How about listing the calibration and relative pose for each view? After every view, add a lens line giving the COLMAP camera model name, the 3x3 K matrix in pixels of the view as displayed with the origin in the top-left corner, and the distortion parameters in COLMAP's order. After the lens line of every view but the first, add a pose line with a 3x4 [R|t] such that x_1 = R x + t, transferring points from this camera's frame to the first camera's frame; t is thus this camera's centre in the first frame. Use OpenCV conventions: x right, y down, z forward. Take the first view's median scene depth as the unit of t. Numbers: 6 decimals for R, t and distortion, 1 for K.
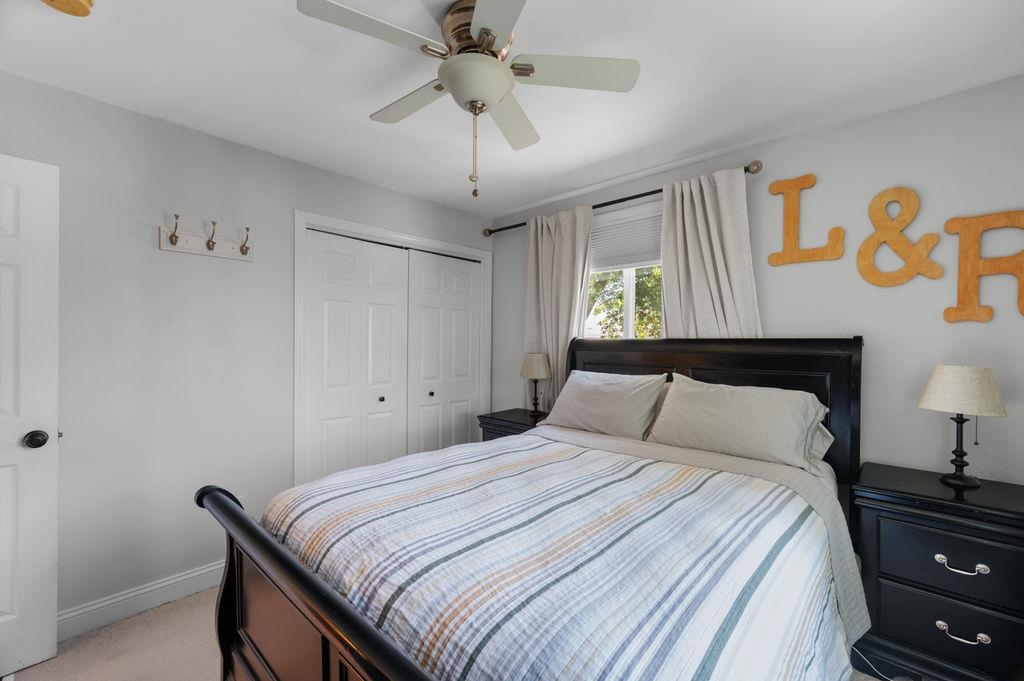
lens RADIAL K [[420.6, 0, 513.3], [0, 420.6, 344.2], [0, 0, 1]] dist [0.002144, 0.000238]
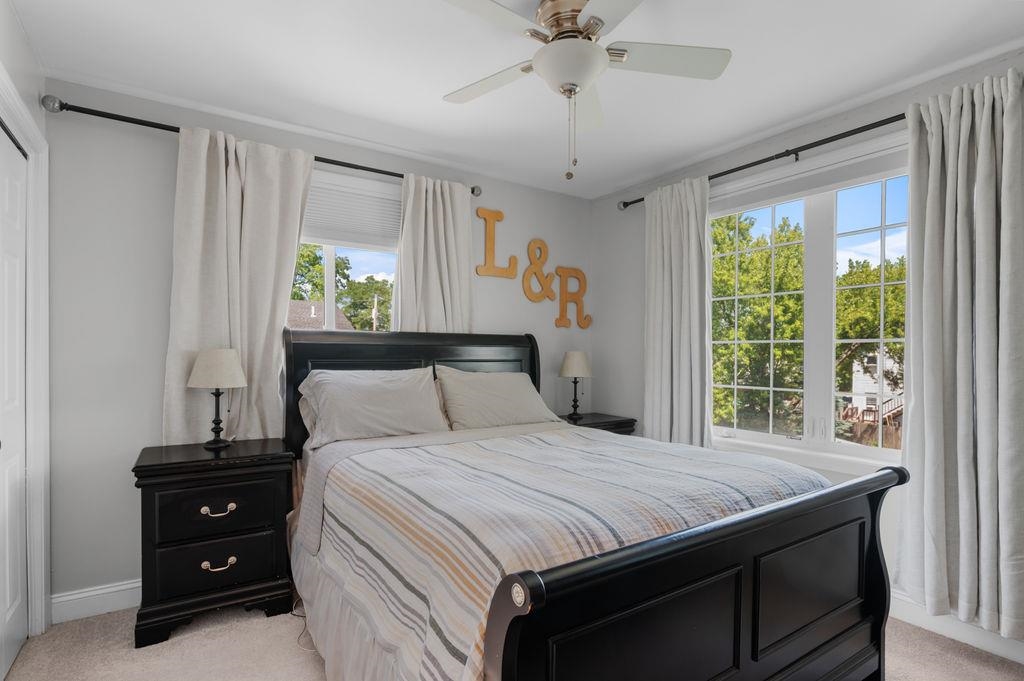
lens RADIAL K [[521.2, 0, 513.4], [0, 521.2, 348.1], [0, 0, 1]] dist [-0.000314, -0.000062]
pose [[0.232757, 0.003687, 0.972528, -0.845703], [-0.001008, 0.999993, -0.003550, 0.032509], [-0.972535, -0.000154, 0.232759, 0.551564]]
